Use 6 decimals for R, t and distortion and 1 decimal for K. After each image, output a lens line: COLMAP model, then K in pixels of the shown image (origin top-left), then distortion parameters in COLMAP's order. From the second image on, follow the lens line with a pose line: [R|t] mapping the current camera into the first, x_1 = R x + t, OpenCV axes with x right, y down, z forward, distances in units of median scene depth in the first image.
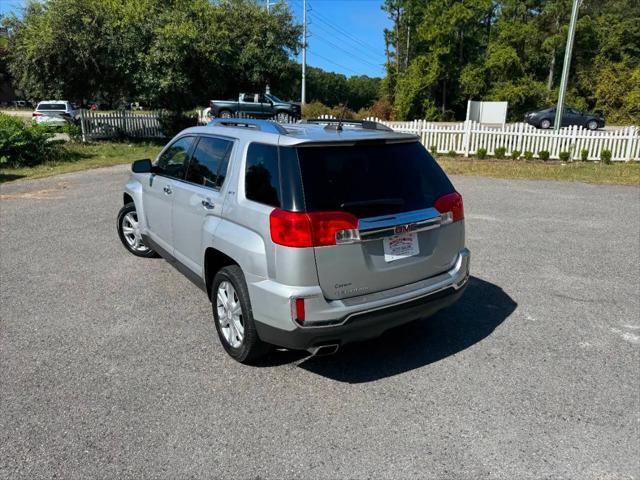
lens RADIAL K [[456.7, 0, 314.2], [0, 456.7, 240.6], [0, 0, 1]] dist [0.022800, -0.028839]
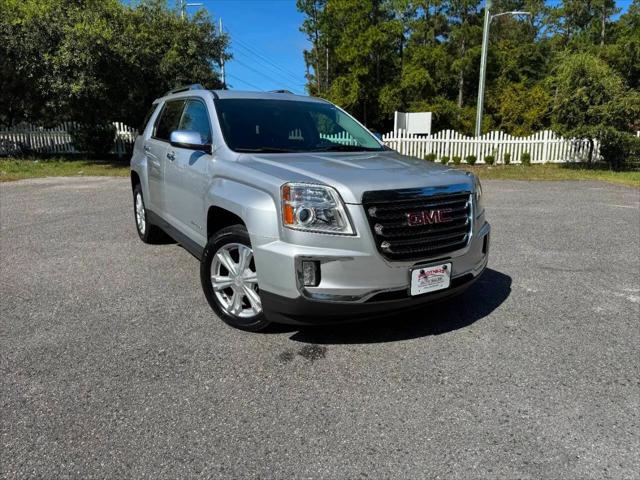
lens RADIAL K [[456.7, 0, 319.9], [0, 456.7, 242.9], [0, 0, 1]] dist [0.022800, -0.028839]
pose [[0.983940, -0.052956, 0.170461, -0.025414], [0.060794, 0.997304, -0.041088, 0.025165], [-0.167826, 0.050791, 0.984507, 0.048697]]
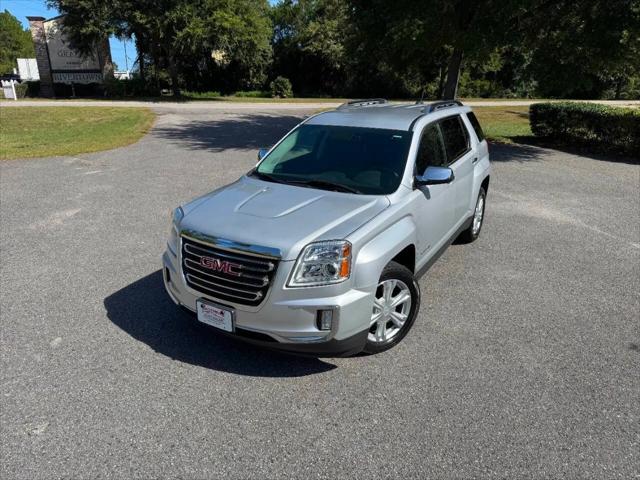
lens RADIAL K [[456.7, 0, 318.1], [0, 456.7, 234.9], [0, 0, 1]] dist [0.022800, -0.028839]
pose [[0.606314, 0.241062, -0.757807, 0.229411], [-0.213817, 0.967273, 0.136621, -0.041126], [0.765941, 0.079197, 0.638015, 0.120003]]
